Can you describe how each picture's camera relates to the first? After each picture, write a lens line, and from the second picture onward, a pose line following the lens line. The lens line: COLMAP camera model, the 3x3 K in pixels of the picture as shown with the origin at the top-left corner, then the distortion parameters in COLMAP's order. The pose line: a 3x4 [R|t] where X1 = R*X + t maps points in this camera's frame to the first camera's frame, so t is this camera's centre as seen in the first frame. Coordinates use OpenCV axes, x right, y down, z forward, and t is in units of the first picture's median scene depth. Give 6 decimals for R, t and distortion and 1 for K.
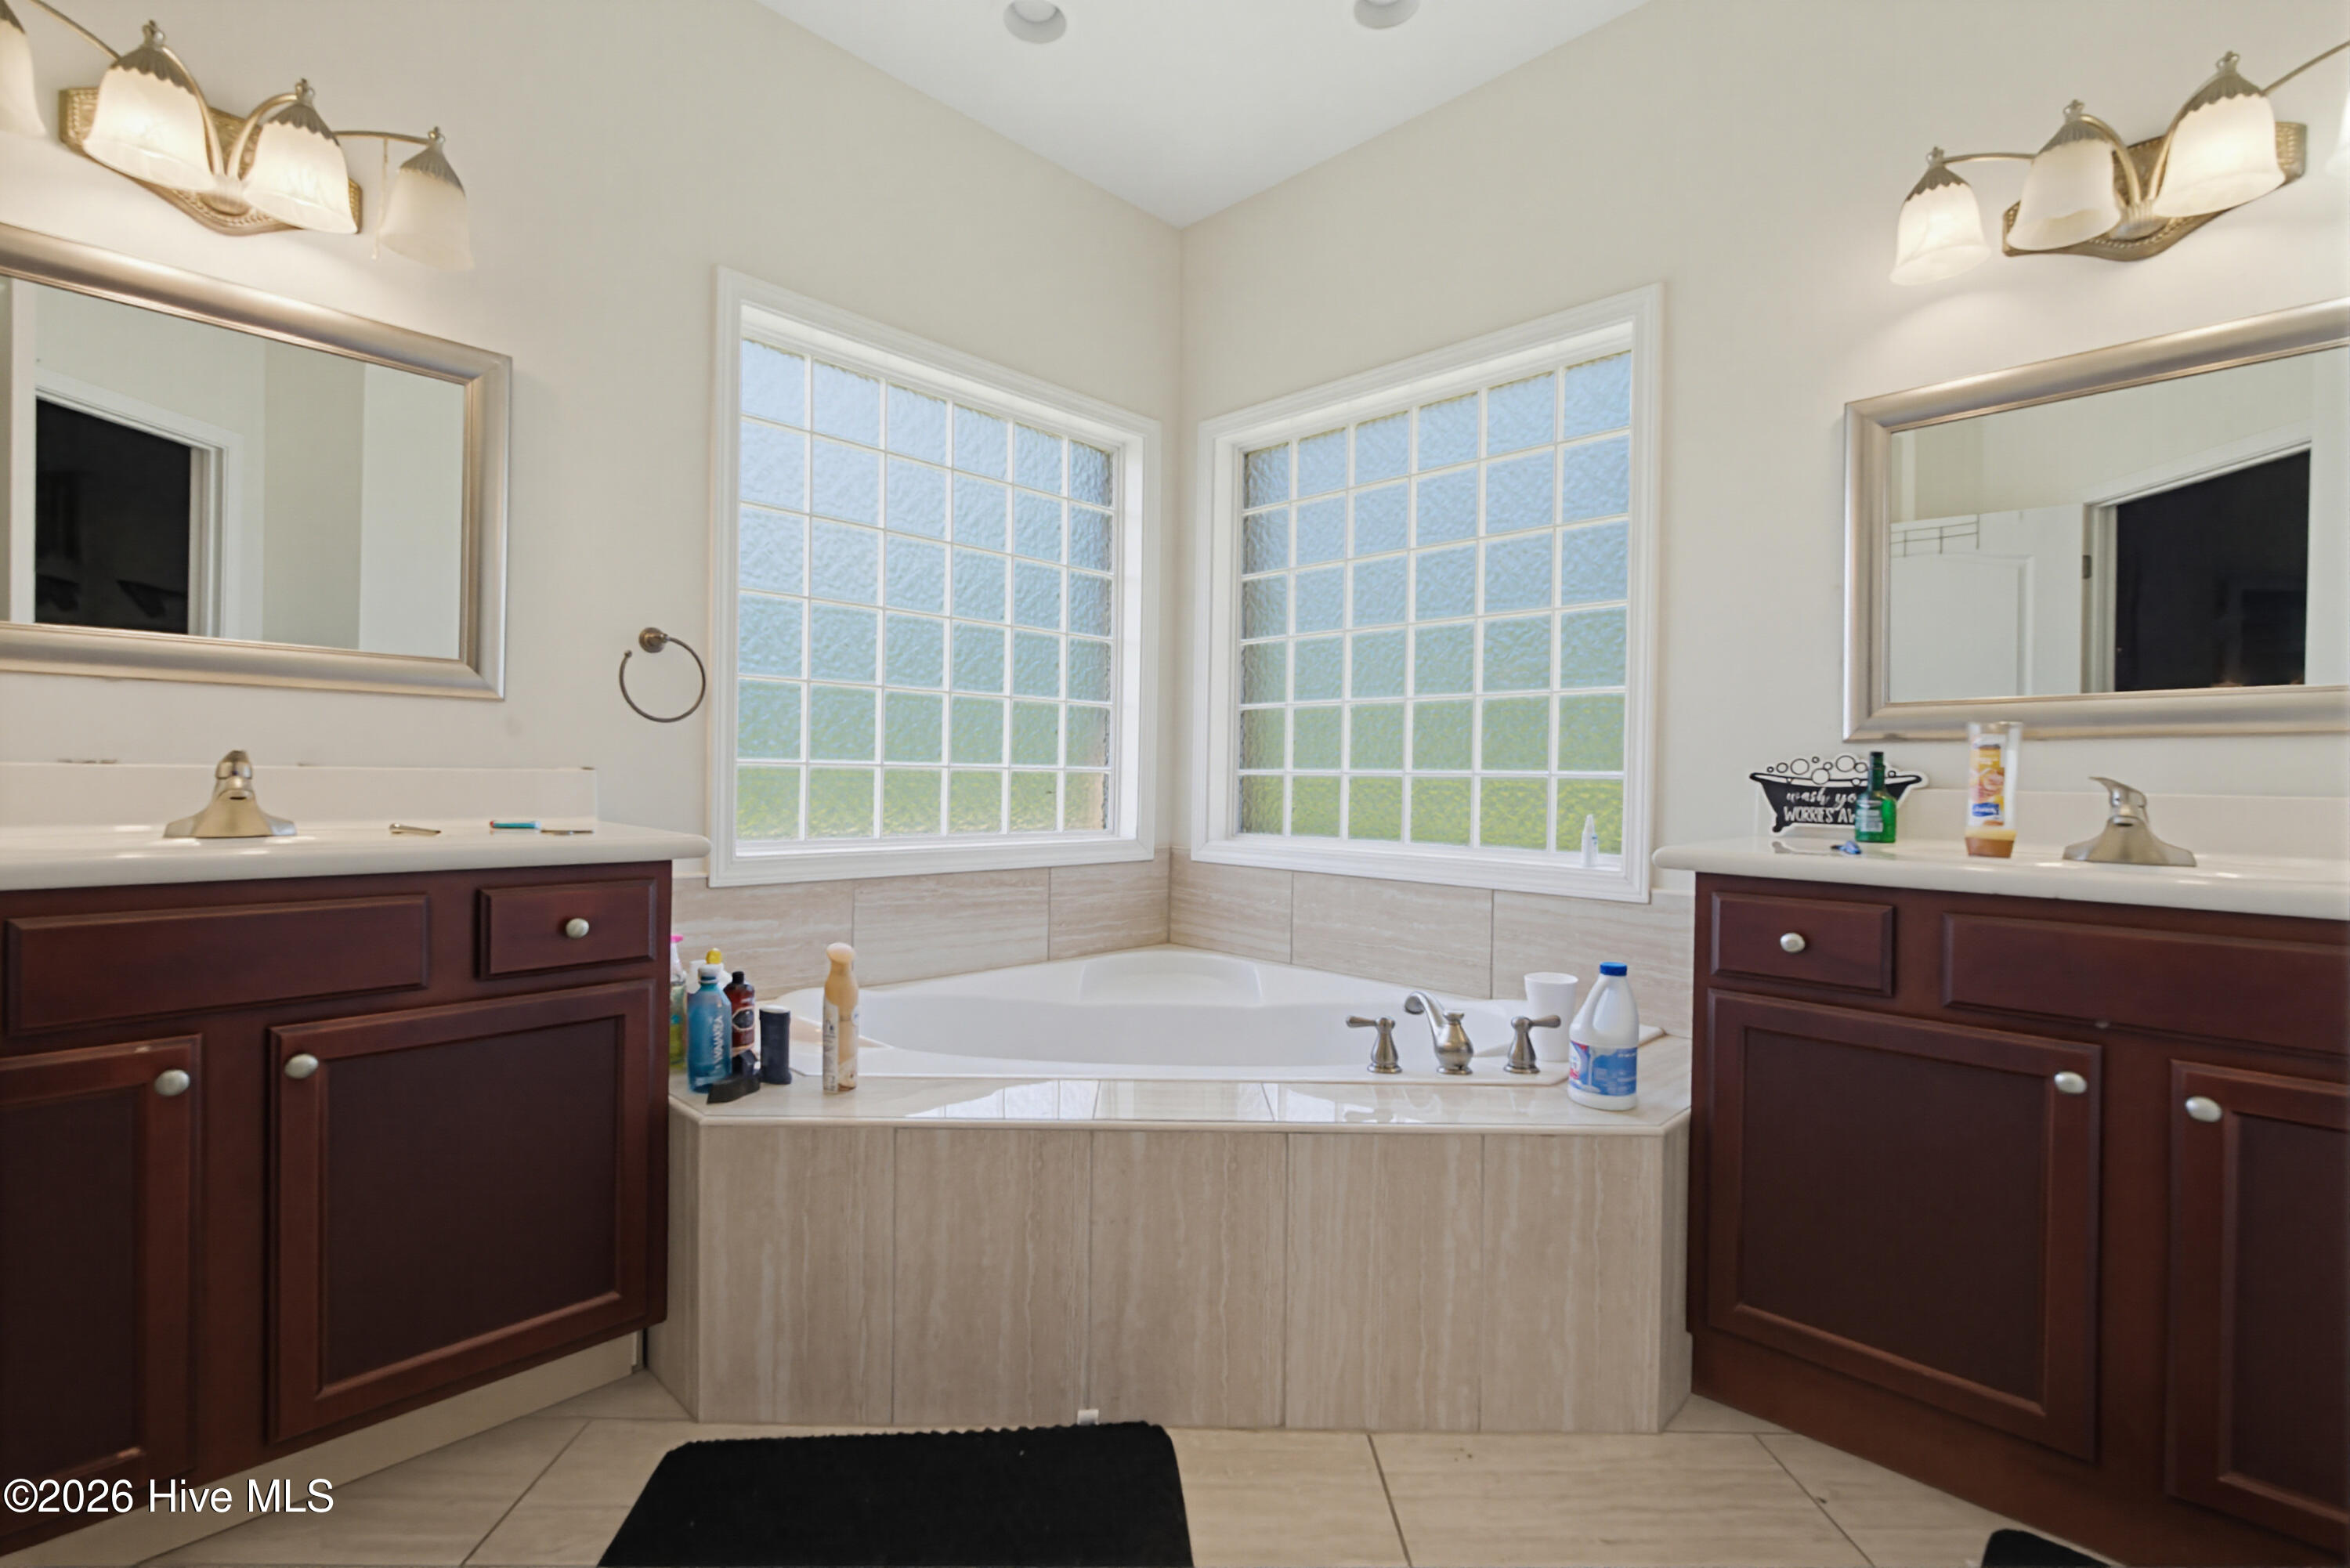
lens RADIAL K [[1052.7, 0, 1176.5], [0, 1052.7, 780.2], [0, 0, 1]] dist [-0.000366, -0.000296]
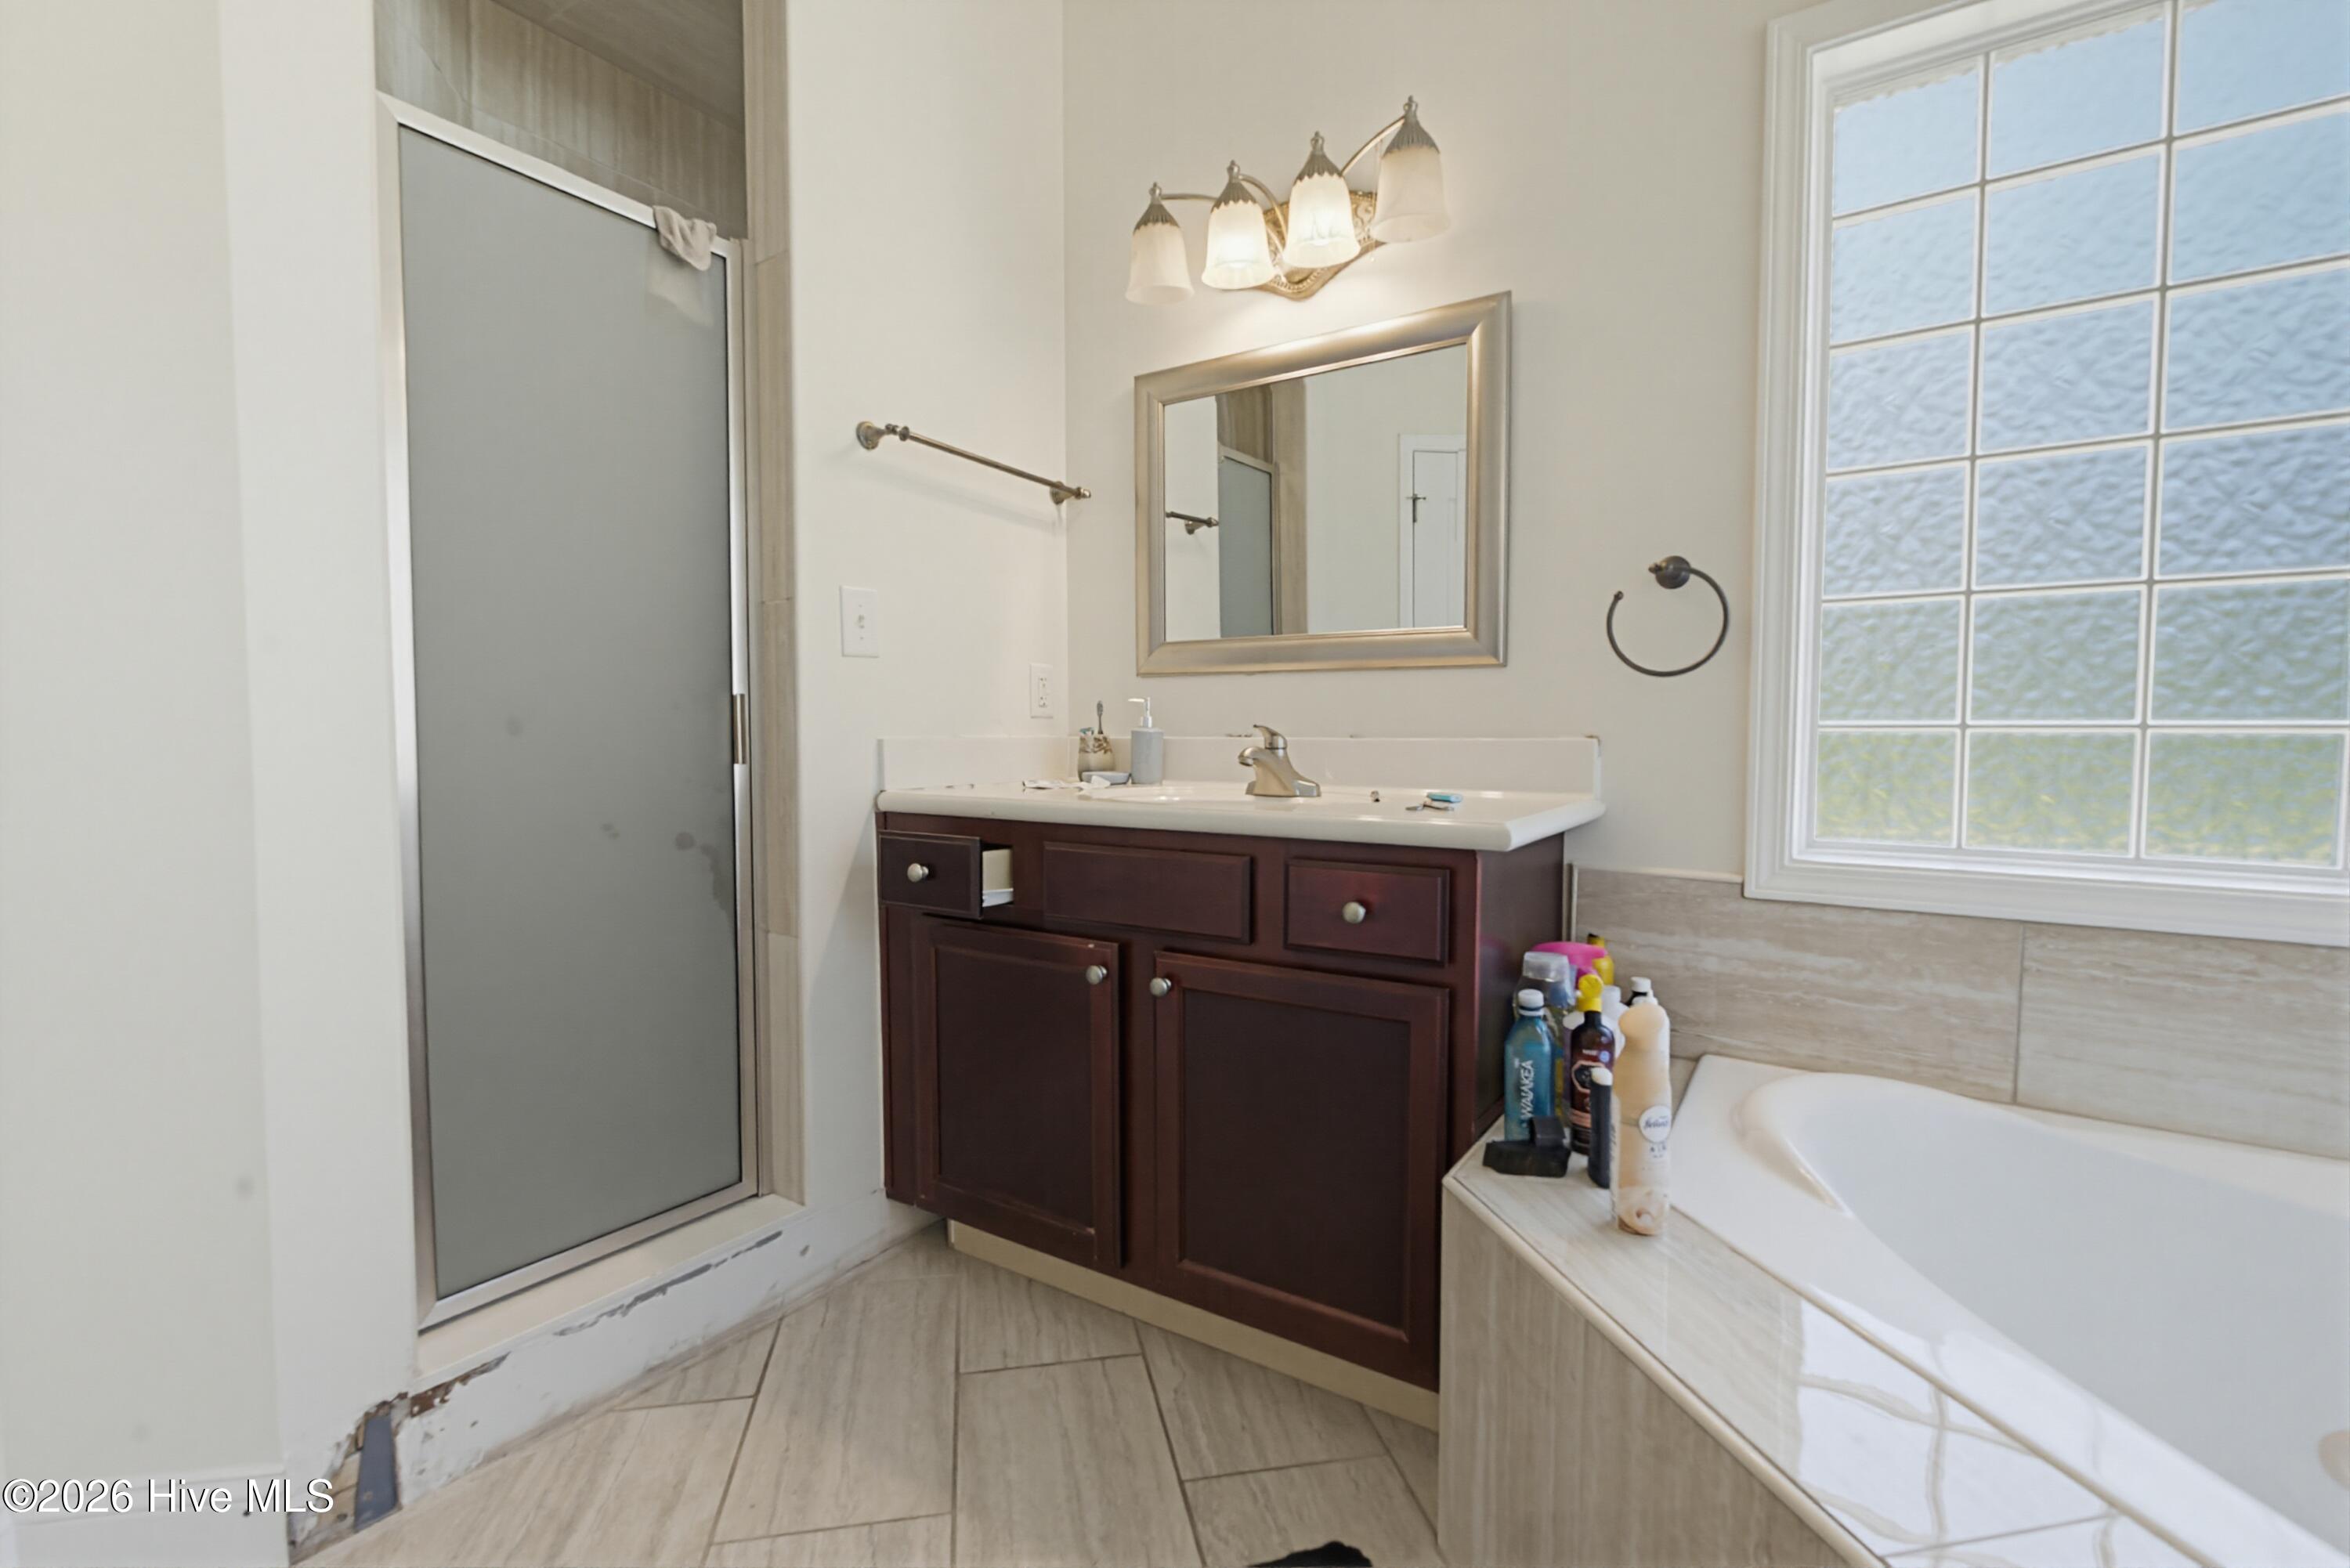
lens RADIAL K [[1052.7, 0, 1173.4], [0, 1052.7, 783.2], [0, 0, 1]] dist [-0.000366, -0.000296]
pose [[0.168328, 0.036317, -0.985062, 0.269318], [-0.001626, 0.999330, 0.036566, -0.005473], [0.985730, -0.004554, 0.168274, 0.612553]]
